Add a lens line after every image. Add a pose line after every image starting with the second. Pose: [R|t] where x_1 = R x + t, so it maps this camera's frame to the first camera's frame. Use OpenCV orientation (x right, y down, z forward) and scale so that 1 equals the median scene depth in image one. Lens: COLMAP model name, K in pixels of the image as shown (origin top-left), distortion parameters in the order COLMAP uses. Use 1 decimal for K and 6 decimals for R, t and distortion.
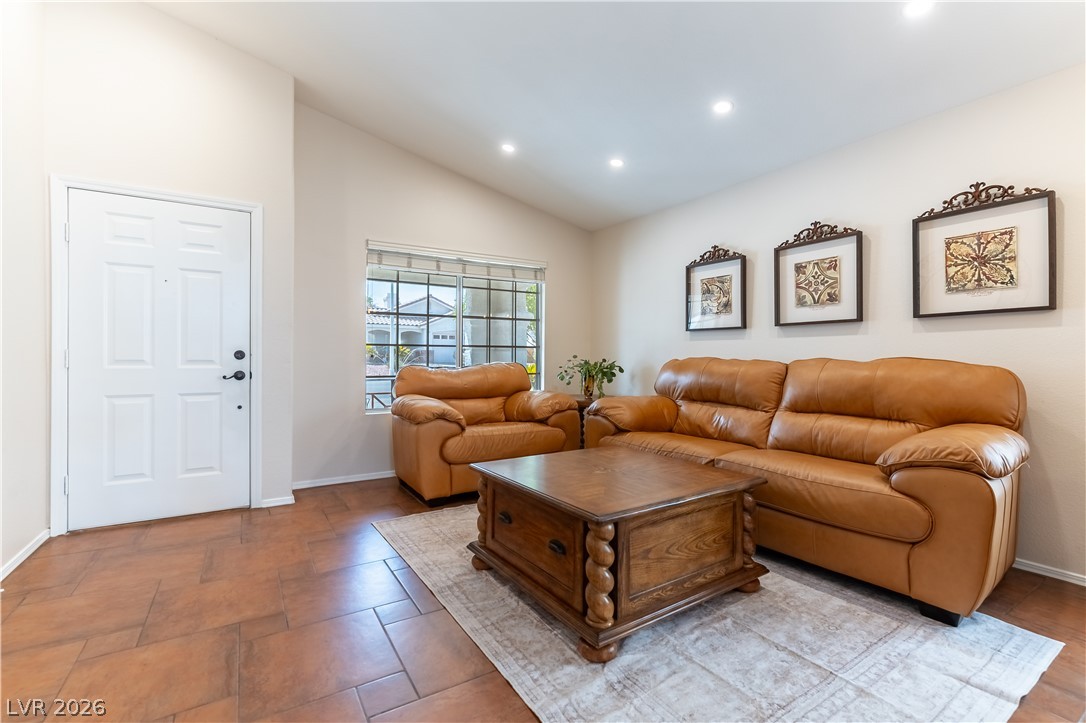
lens RADIAL K [[474.3, 0, 567.2], [0, 474.3, 359.0], [0, 0, 1]] dist [-0.001474, -0.000693]
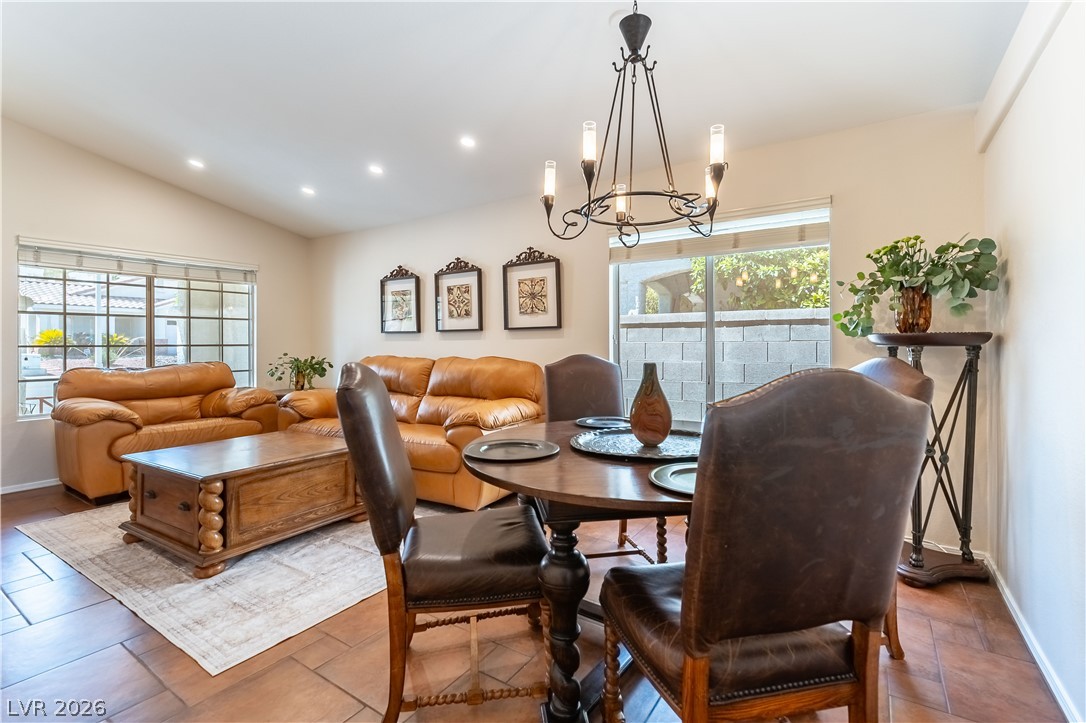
lens RADIAL K [[474.3, 0, 570.6], [0, 474.3, 344.5], [0, 0, 1]] dist [-0.001474, -0.000693]
pose [[0.912516, -0.009550, 0.408929, 0.272234], [0.010317, 0.999947, 0.000330, -0.034143], [-0.408910, 0.003918, 0.912566, -0.426593]]
